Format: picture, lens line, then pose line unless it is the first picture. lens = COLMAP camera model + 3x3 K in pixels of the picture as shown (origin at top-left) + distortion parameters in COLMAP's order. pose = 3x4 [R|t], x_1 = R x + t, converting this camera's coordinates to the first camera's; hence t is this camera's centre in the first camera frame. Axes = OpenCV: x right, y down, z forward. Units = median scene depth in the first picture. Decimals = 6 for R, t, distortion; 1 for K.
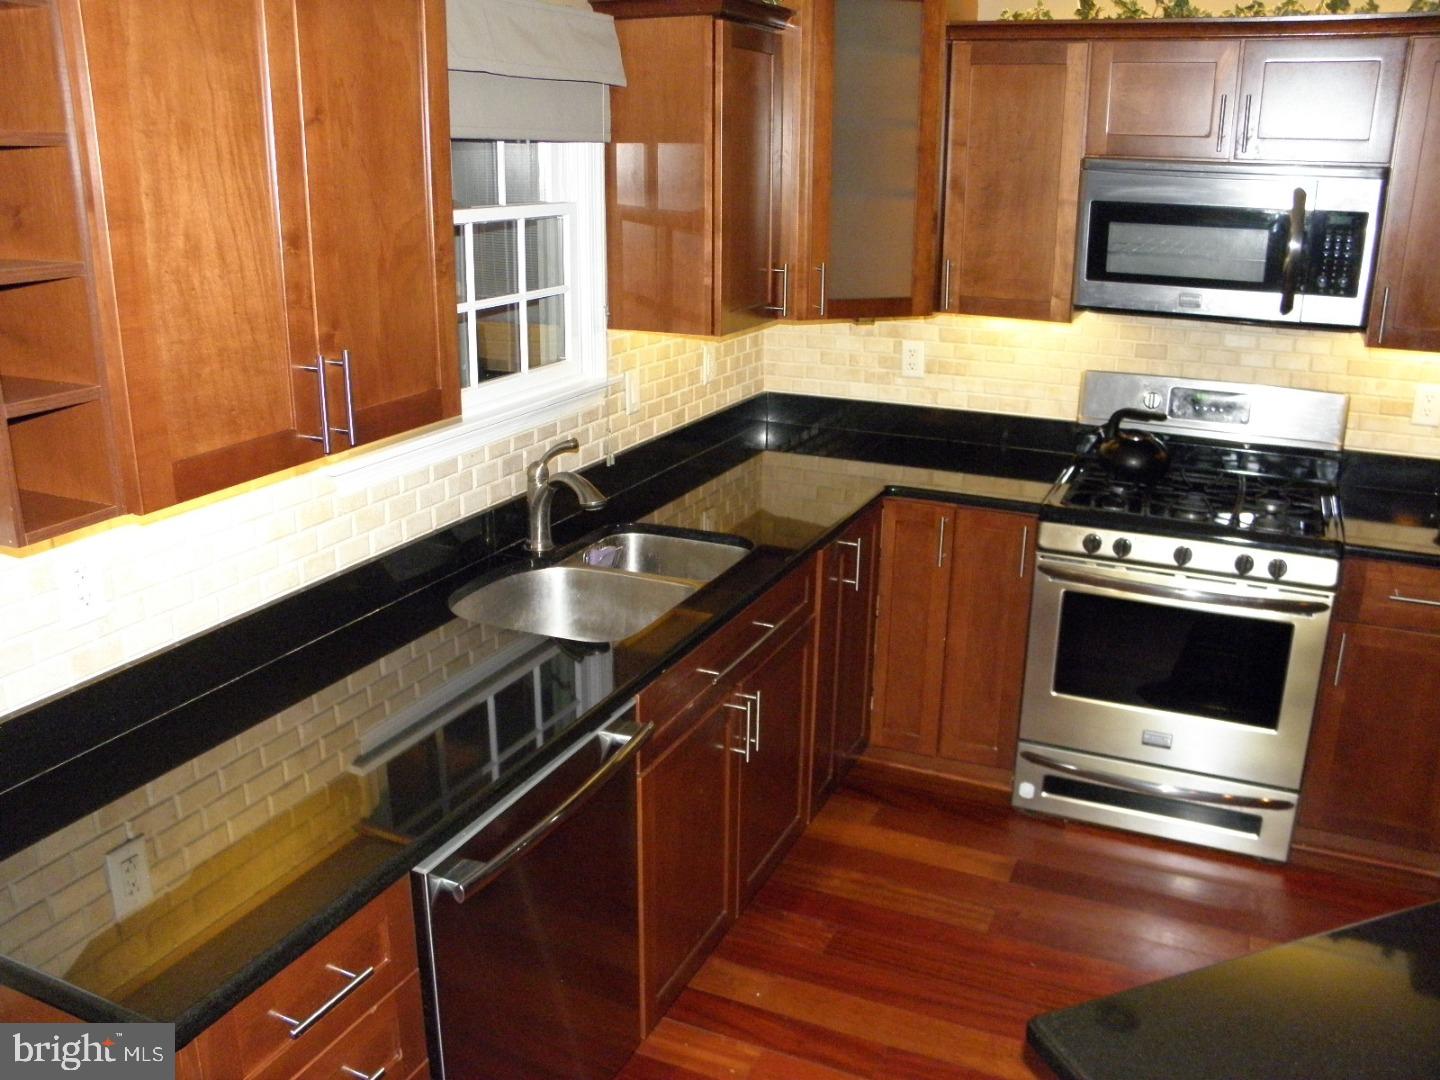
lens RADIAL K [[1222.4, 0, 721.3], [0, 1222.4, 526.0], [0, 0, 1]] dist [-0.192622, 0.178933]
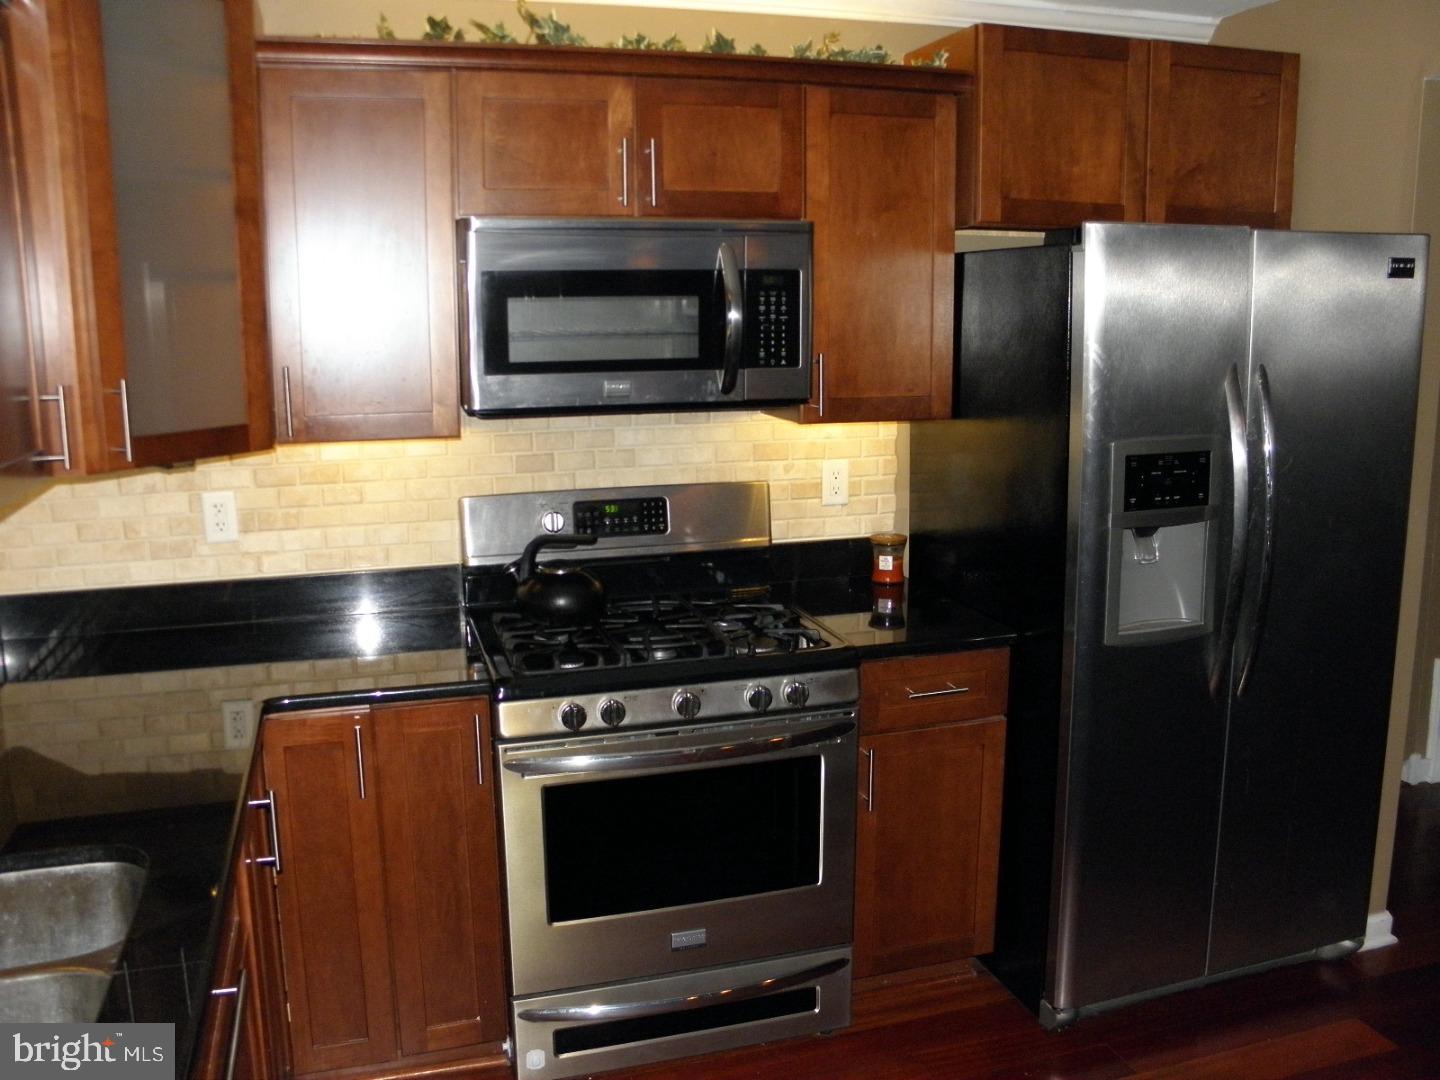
lens RADIAL K [[1222.4, 0, 721.3], [0, 1222.4, 526.0], [0, 0, 1]] dist [-0.192622, 0.178933]
pose [[0.744588, -0.130585, 0.654626, -0.093974], [0.209055, 0.976962, -0.042900, -0.046064], [-0.633943, 0.168796, 0.754734, 0.324073]]
